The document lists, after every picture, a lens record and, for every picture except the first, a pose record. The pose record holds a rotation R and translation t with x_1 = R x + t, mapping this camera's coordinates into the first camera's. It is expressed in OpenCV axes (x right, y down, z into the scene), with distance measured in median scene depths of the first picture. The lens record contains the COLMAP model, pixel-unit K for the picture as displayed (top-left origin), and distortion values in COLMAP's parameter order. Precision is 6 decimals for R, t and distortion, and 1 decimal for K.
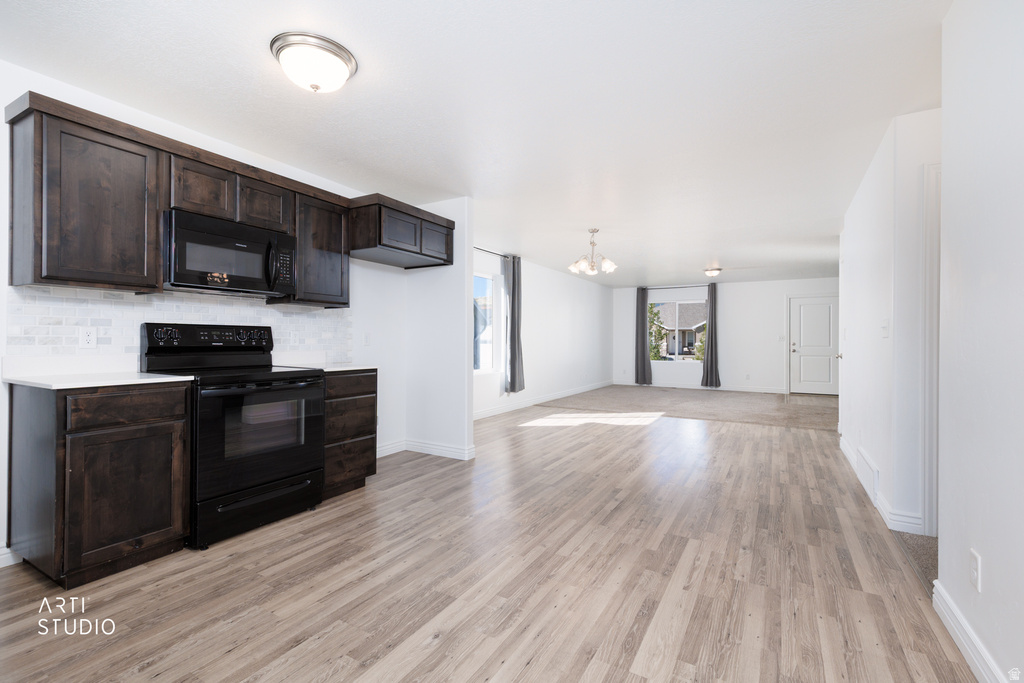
lens RADIAL K [[457.0, 0, 516.9], [0, 457.0, 340.2], [0, 0, 1]] dist [0.007042, -0.001388]
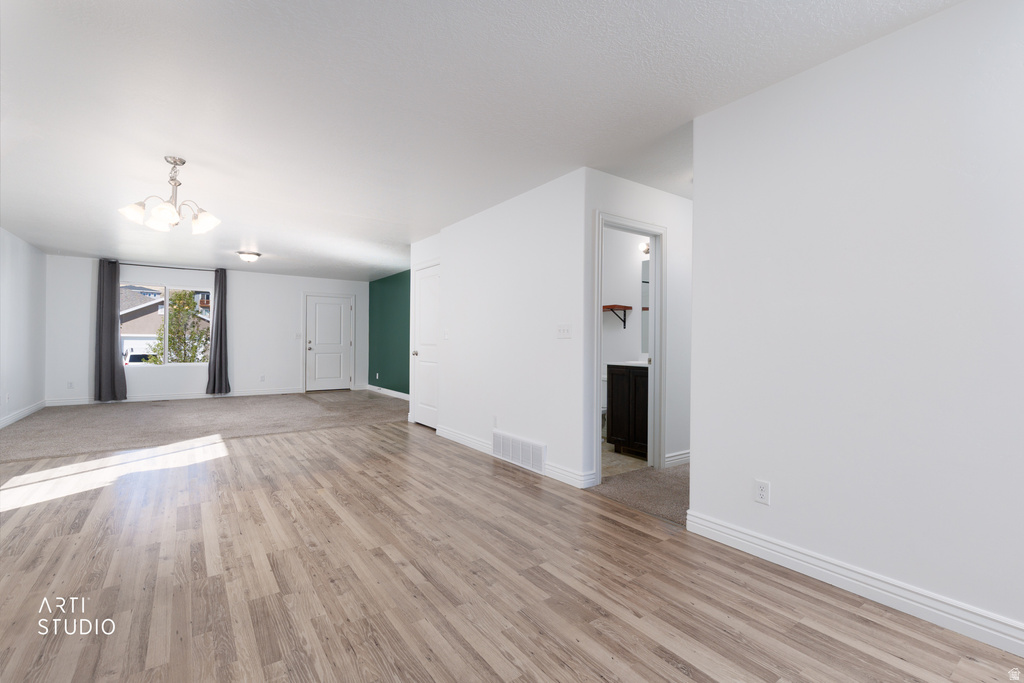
lens RADIAL K [[457.0, 0, 516.9], [0, 457.0, 340.2], [0, 0, 1]] dist [0.007042, -0.001388]
pose [[0.412189, 0.000522, 0.911098, -0.393938], [-0.006752, 0.999974, 0.002482, -0.002282], [-0.911073, -0.007175, 0.412182, 0.602412]]
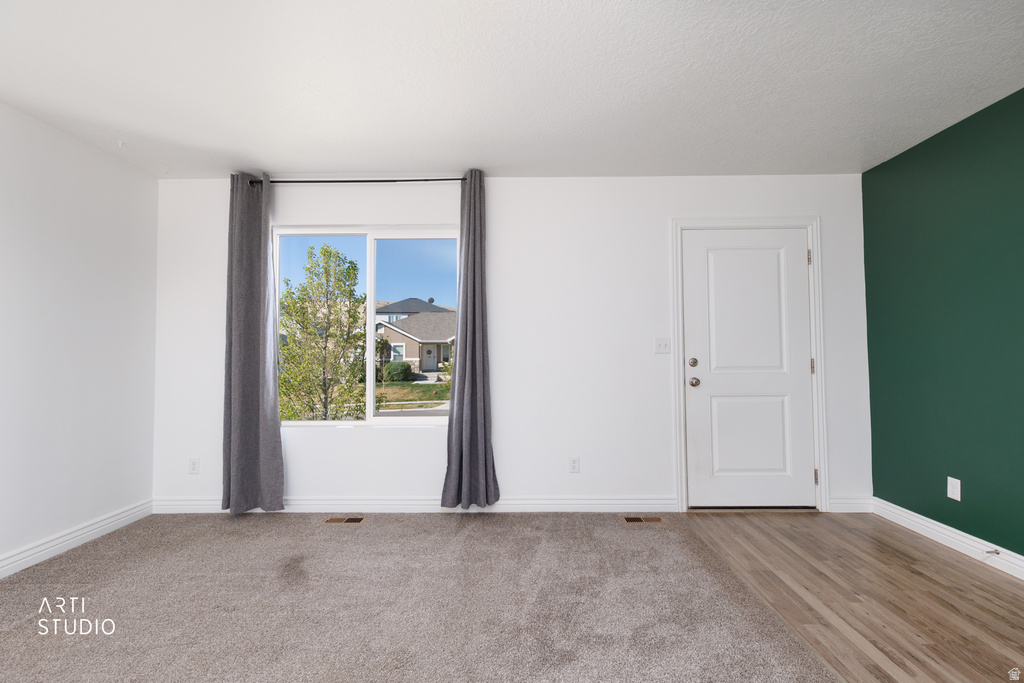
lens RADIAL K [[457.0, 0, 516.9], [0, 457.0, 340.2], [0, 0, 1]] dist [0.007042, -0.001388]
pose [[0.872755, 0.005455, 0.488127, 1.087651], [0.010639, 0.999488, -0.030192, 0.004405], [-0.488042, 0.031543, 0.872250, 2.582239]]
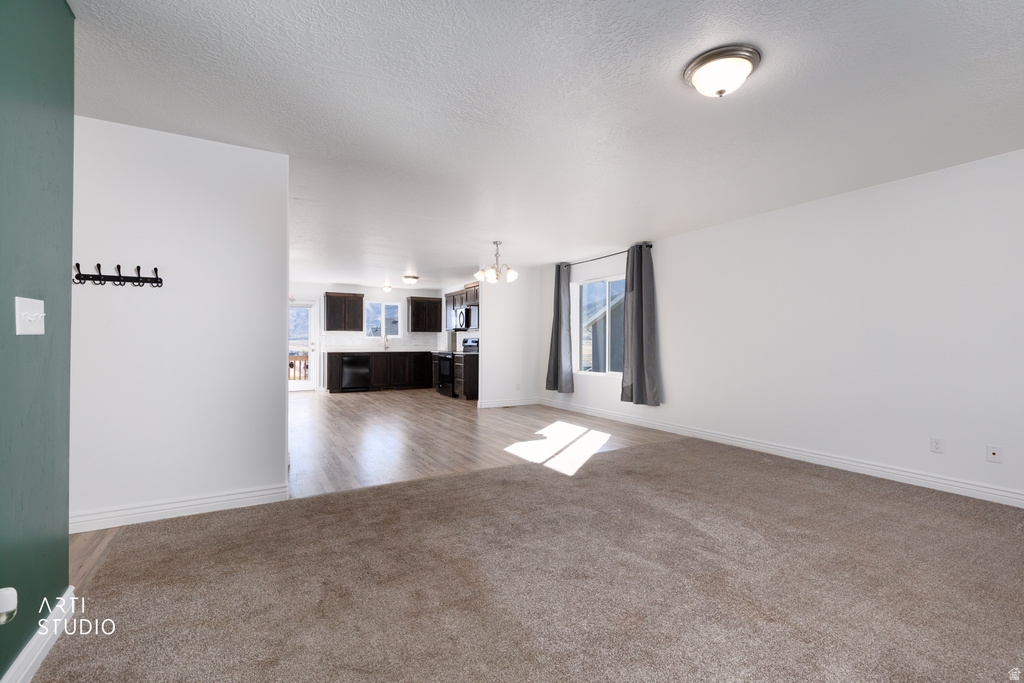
lens RADIAL K [[457.0, 0, 516.9], [0, 457.0, 340.2], [0, 0, 1]] dist [0.007042, -0.001388]
pose [[-0.501100, -0.010817, -0.865322, 2.079445], [-0.004287, 0.999941, -0.010017, 0.011811], [0.865379, -0.001310, -0.501117, 3.023571]]
